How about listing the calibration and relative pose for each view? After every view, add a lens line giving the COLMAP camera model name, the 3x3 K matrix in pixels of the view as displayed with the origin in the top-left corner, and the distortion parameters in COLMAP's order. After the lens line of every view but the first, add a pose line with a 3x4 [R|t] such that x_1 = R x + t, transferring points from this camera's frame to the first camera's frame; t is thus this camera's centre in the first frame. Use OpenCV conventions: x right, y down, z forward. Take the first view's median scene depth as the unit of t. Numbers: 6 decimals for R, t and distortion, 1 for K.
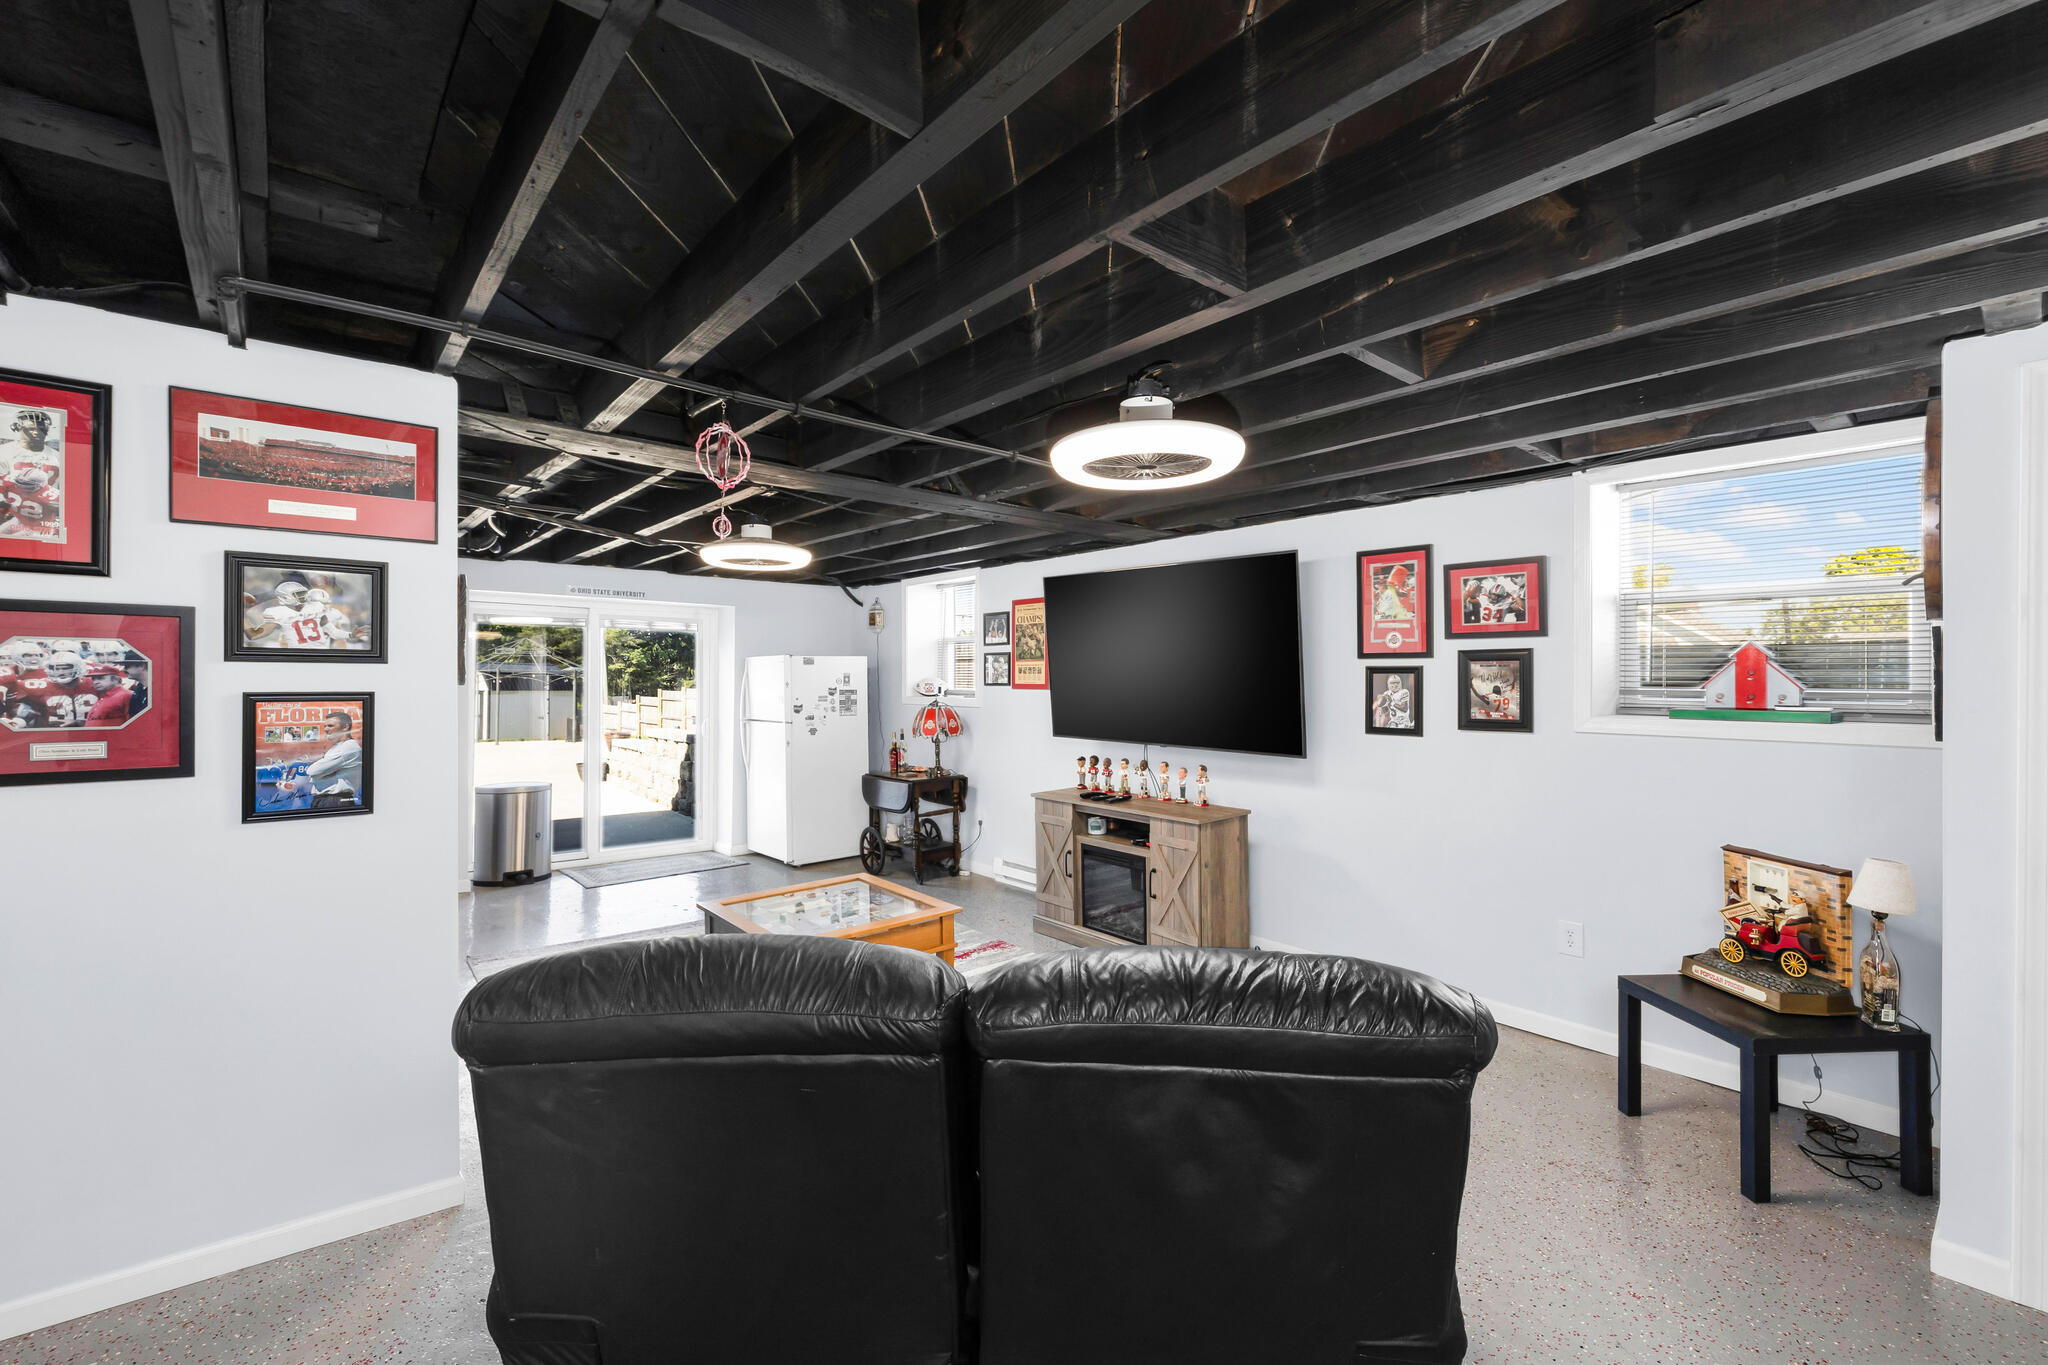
lens RADIAL K [[872.5, 0, 1029.4], [0, 872.5, 686.1], [0, 0, 1]] dist [-0.000349, -0.000089]
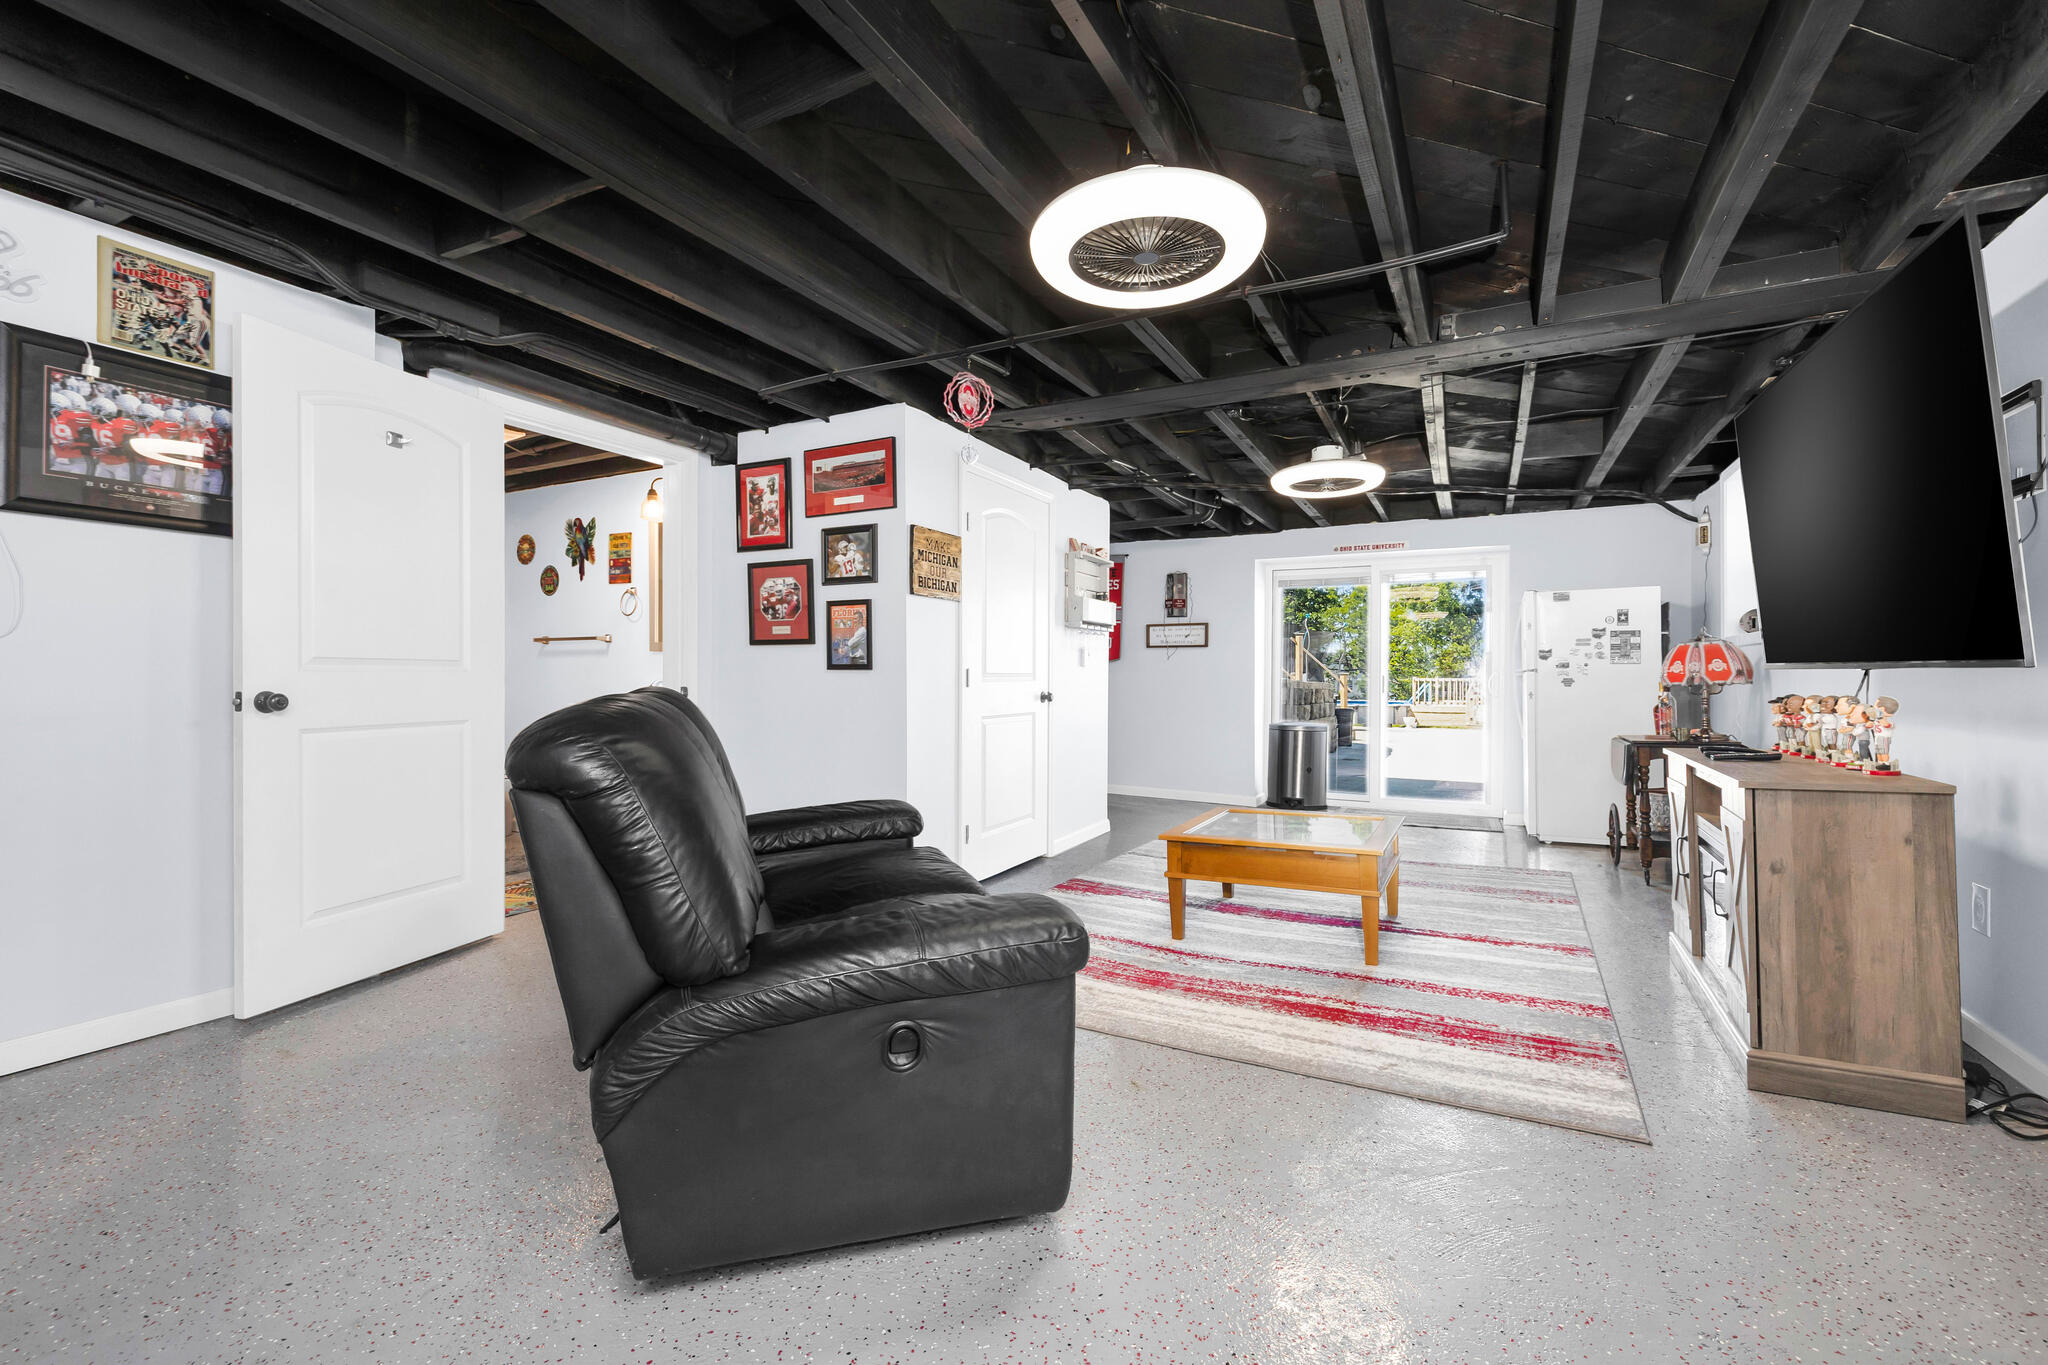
lens RADIAL K [[872.5, 0, 1029.4], [0, 872.5, 686.1], [0, 0, 1]] dist [-0.000349, -0.000089]
pose [[0.360145, 0.004392, -0.932886, 1.005091], [-0.009934, 0.999950, 0.000872, 0.179648], [0.932844, 0.008953, 0.360170, 0.694962]]
